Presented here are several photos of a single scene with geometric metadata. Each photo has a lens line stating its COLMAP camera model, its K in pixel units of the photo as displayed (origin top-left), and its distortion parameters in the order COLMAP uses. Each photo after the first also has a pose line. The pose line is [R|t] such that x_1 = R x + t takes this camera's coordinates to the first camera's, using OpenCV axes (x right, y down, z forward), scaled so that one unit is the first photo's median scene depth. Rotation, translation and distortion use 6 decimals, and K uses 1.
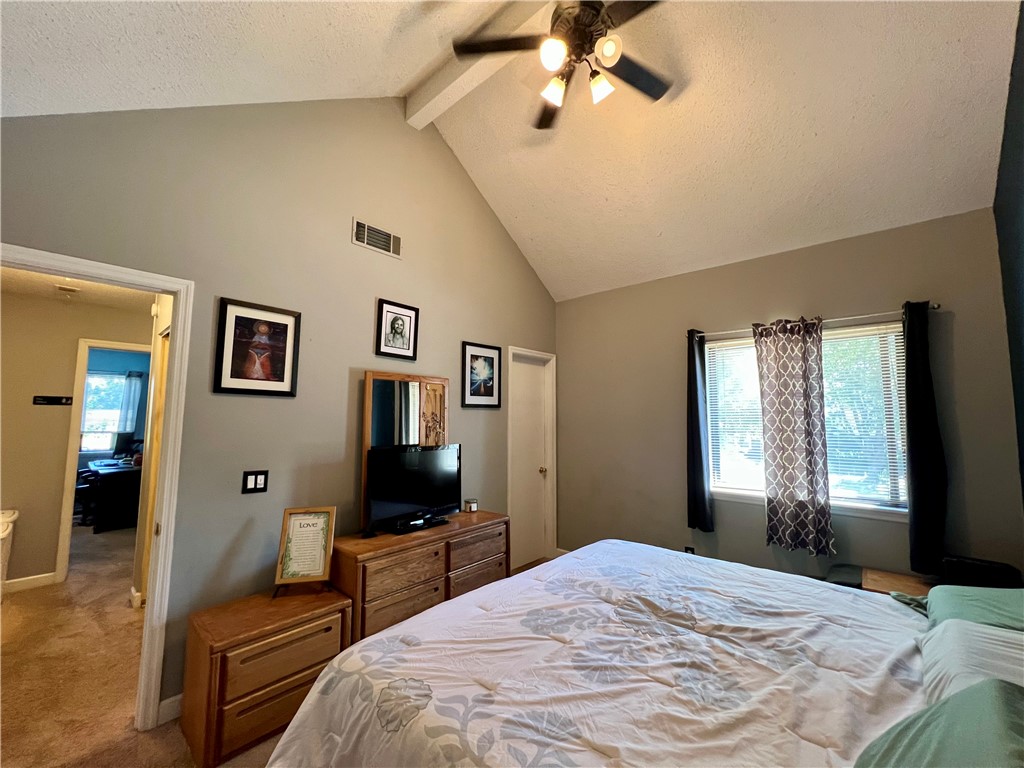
lens RADIAL K [[410.3, 0, 513.5], [0, 410.3, 381.3], [0, 0, 1]] dist [-0.001665, 0.000207]
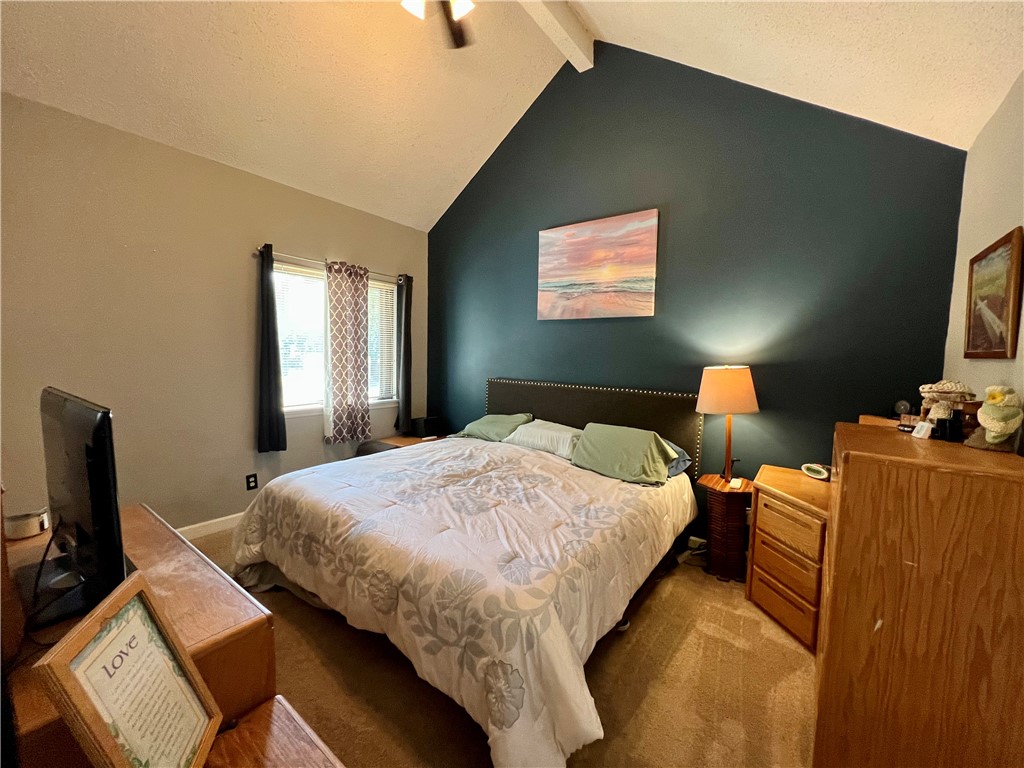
lens RADIAL K [[410.3, 0, 511.3], [0, 410.3, 383.2], [0, 0, 1]] dist [-0.001665, 0.000207]
pose [[-0.080587, -0.079870, 0.993542, -0.642228], [-0.116325, 0.990727, 0.070209, 0.064424], [-0.989936, -0.109916, -0.089131, 0.585110]]
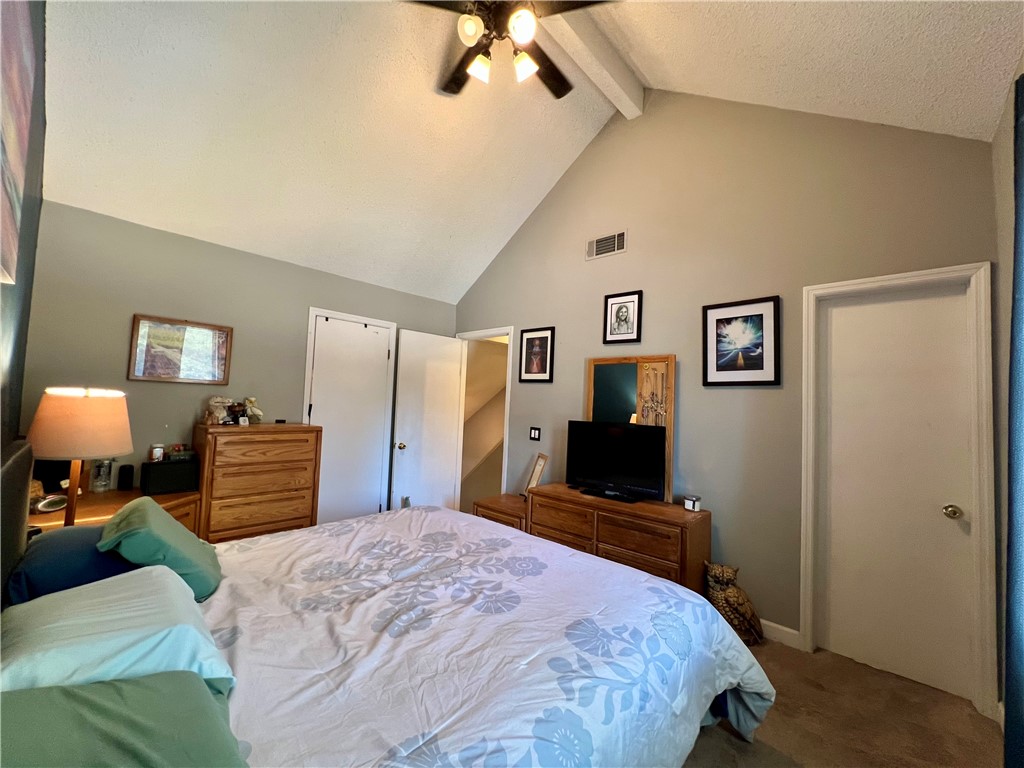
lens RADIAL K [[410.3, 0, 515.0], [0, 410.3, 382.5], [0, 0, 1]] dist [-0.001665, 0.000207]
pose [[-0.015763, -0.053001, -0.998470, 0.823174], [0.054260, 0.997077, -0.053784, 0.093147], [0.998402, -0.055025, -0.012841, 0.734635]]
